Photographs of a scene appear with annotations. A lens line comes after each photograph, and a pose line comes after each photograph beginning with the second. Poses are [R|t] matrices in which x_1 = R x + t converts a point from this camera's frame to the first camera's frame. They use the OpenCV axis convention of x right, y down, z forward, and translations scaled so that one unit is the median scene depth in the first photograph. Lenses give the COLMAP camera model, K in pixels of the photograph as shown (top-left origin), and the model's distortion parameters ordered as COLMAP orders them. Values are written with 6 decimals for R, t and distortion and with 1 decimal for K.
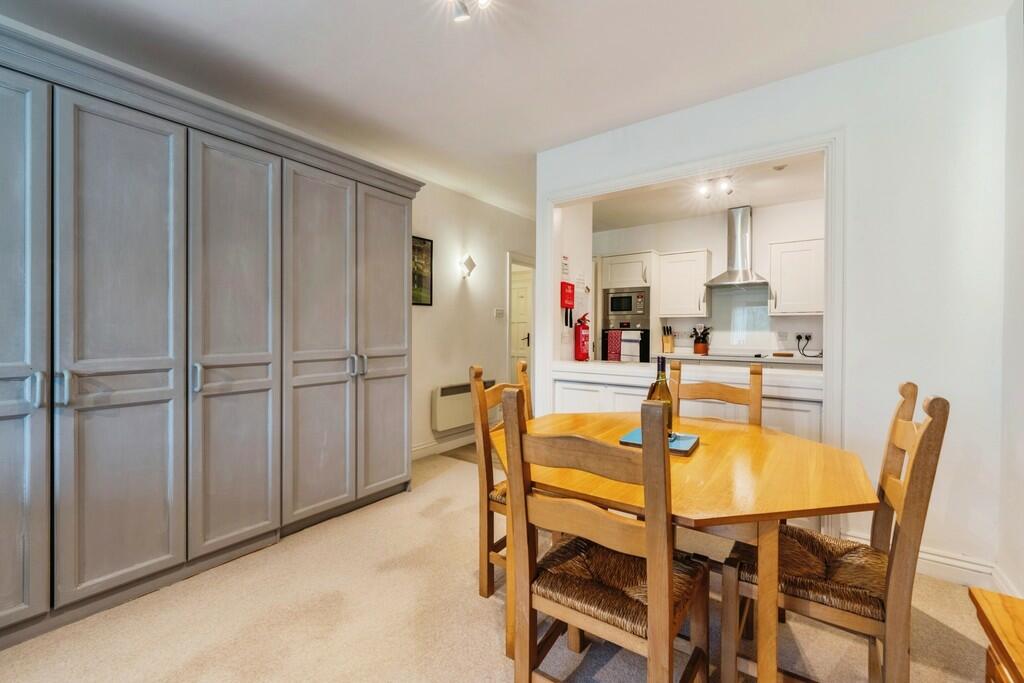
lens RADIAL K [[416.6, 0, 512.0], [0, 416.6, 341.5], [0, 0, 1]] dist [0.000778, 0.000019]
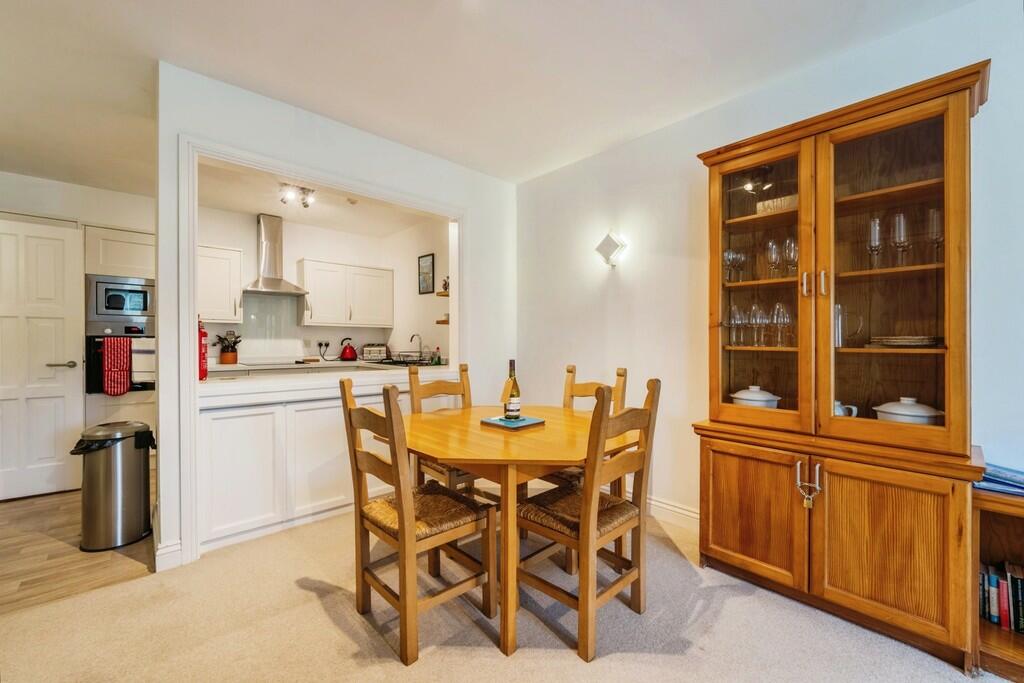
lens RADIAL K [[411.3, 0, 513.6], [0, 411.3, 355.7], [0, 0, 1]] dist [0.000895, 0.000020]
pose [[0.184599, -0.037052, 0.982115, -0.313728], [0.017736, 0.999252, 0.034365, -0.008521], [-0.982654, 0.011075, 0.185118, 0.234818]]
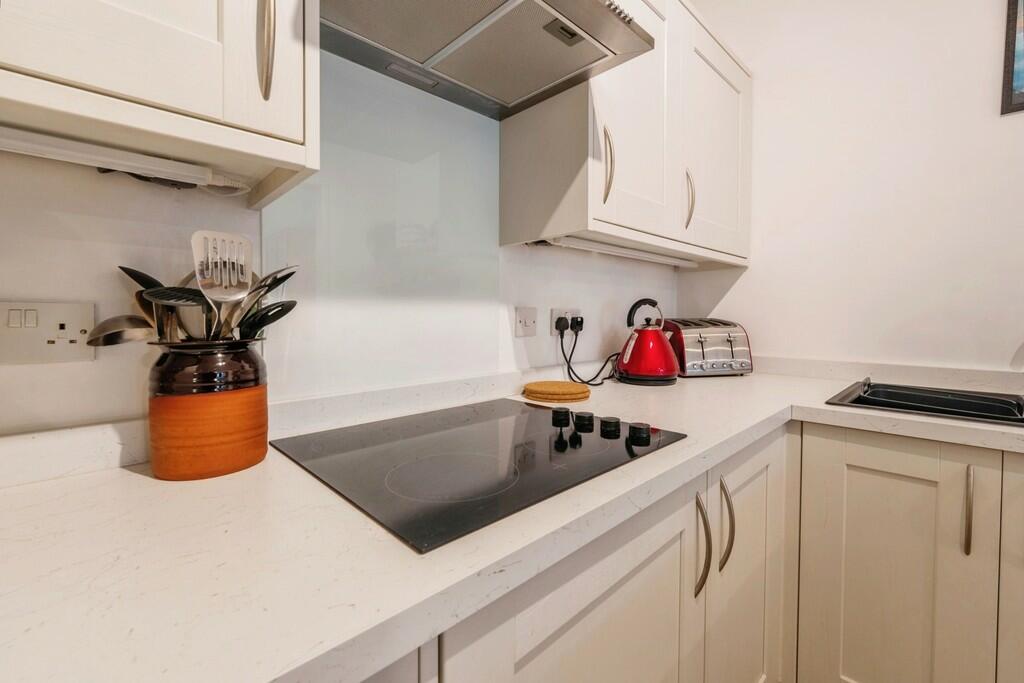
lens RADIAL K [[436.4, 0, 514.6], [0, 436.4, 328.1], [0, 0, 1]] dist [0.000147, 0.000121]
pose [[0.166212, -0.034265, 0.985495, 0.339365], [0.024526, 0.999231, 0.030606, -0.016393], [-0.985785, 0.019083, 0.166924, 0.898522]]
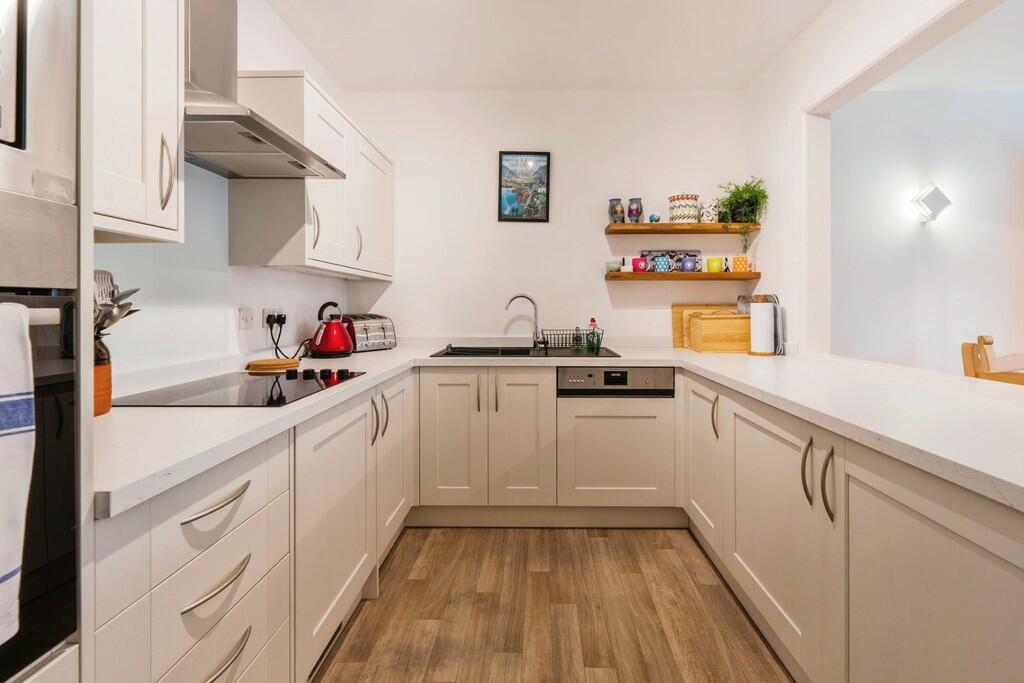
lens RADIAL K [[436.0, 0, 536.4], [0, 436.0, 311.7], [0, 0, 1]] dist [0.000372, -0.000102]
pose [[-0.595900, -0.013305, 0.802948, 0.150584], [0.016444, 0.999451, 0.028764, -0.024654], [-0.802890, 0.030344, -0.595354, 0.959911]]
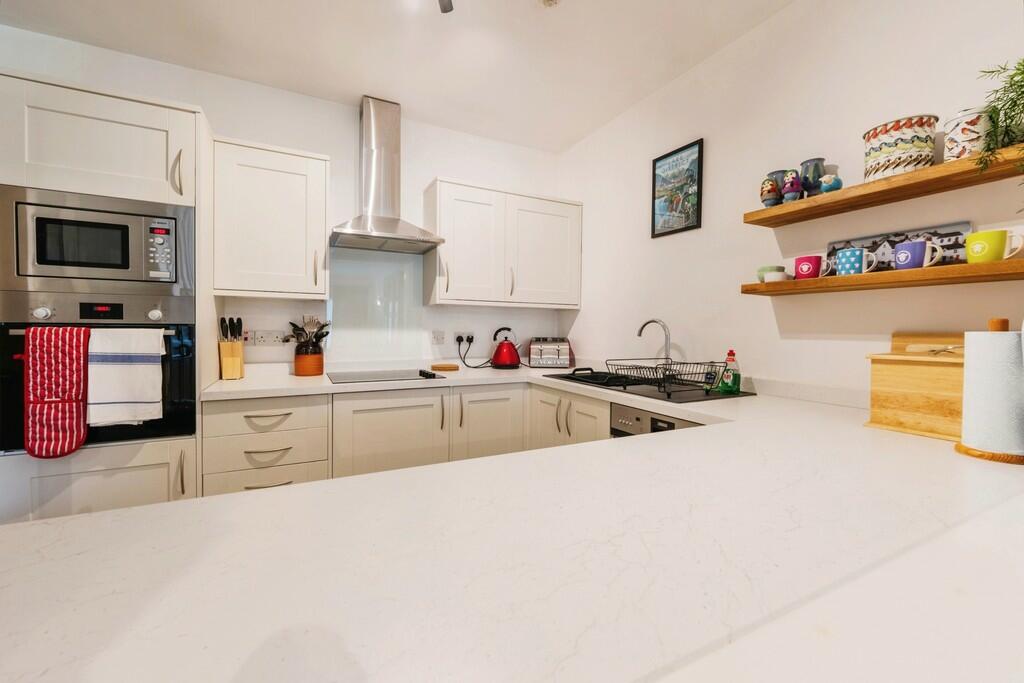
lens RADIAL K [[416.6, 0, 512.0], [0, 416.6, 341.5], [0, 0, 1]] dist [0.000778, 0.000019]
pose [[0.438807, -0.026813, 0.898181, 0.121068], [0.013430, 0.999639, 0.023280, -0.019030], [-0.898481, 0.001848, 0.439008, 0.582418]]
